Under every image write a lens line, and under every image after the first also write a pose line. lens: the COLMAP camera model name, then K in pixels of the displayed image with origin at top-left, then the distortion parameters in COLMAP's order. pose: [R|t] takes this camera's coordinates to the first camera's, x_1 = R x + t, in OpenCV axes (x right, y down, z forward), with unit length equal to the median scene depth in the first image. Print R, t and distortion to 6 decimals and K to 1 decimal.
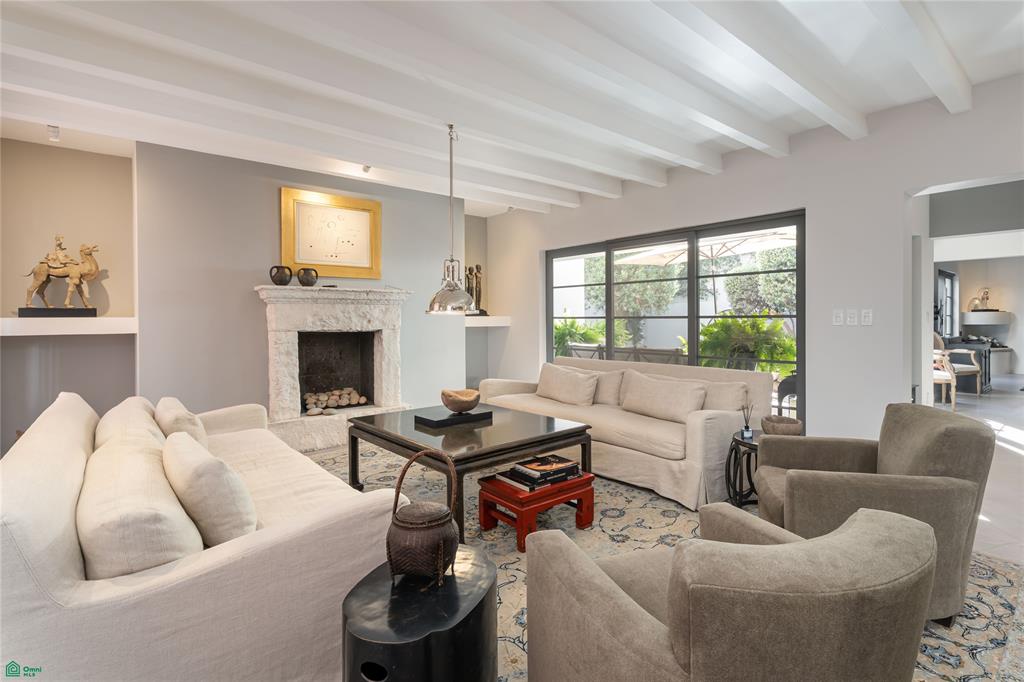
lens RADIAL K [[491.3, 0, 514.8], [0, 491.3, 324.8], [0, 0, 1]] dist [0.016100, -0.000170]
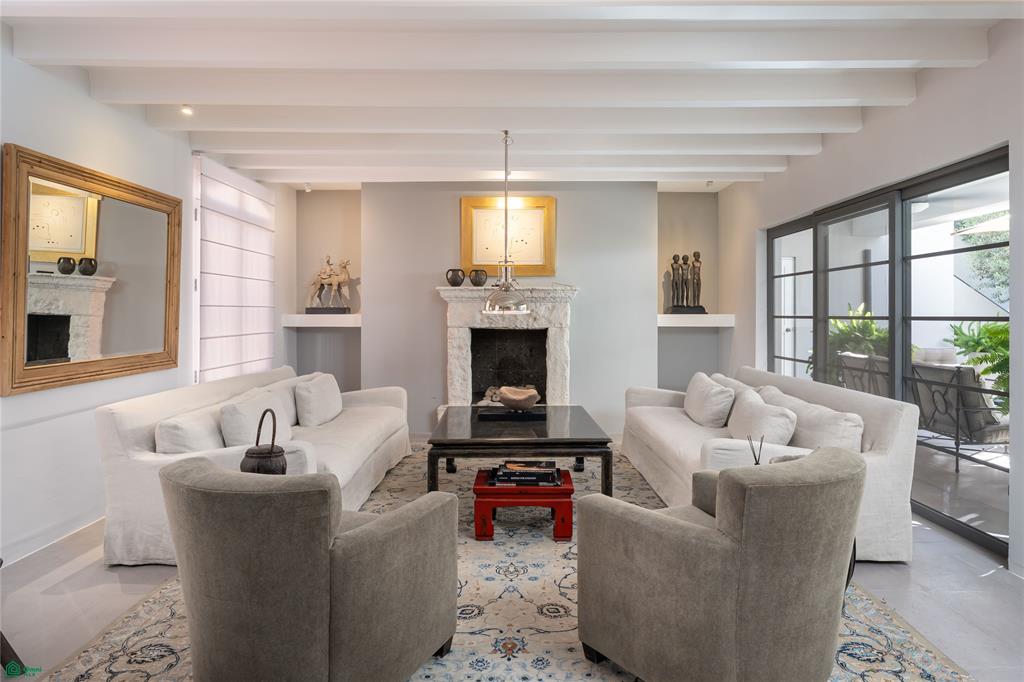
lens RADIAL K [[618.1, 0, 516.1], [0, 618.1, 316.0], [0, 0, 1]] dist [0.004134, -0.000775]
pose [[0.763089, 0.008178, -0.646242, 0.520430], [-0.013998, 0.999895, -0.003876, -0.008774], [0.646142, 0.012003, 0.763123, 0.019930]]
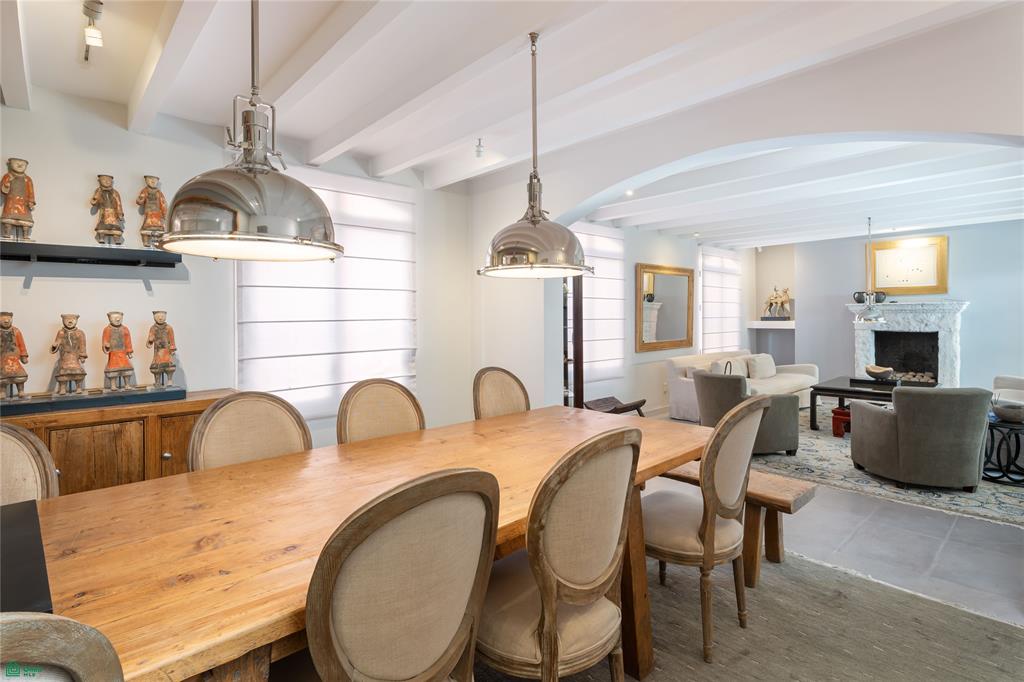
lens RADIAL K [[502.0, 0, 516.6], [0, 502.0, 317.6], [0, 0, 1]] dist [-0.001839, -0.000124]
pose [[0.044162, 0.006798, -0.999001, 1.172420], [-0.007481, 0.999951, 0.006474, -0.031148], [0.998996, 0.007187, 0.044211, -0.258249]]
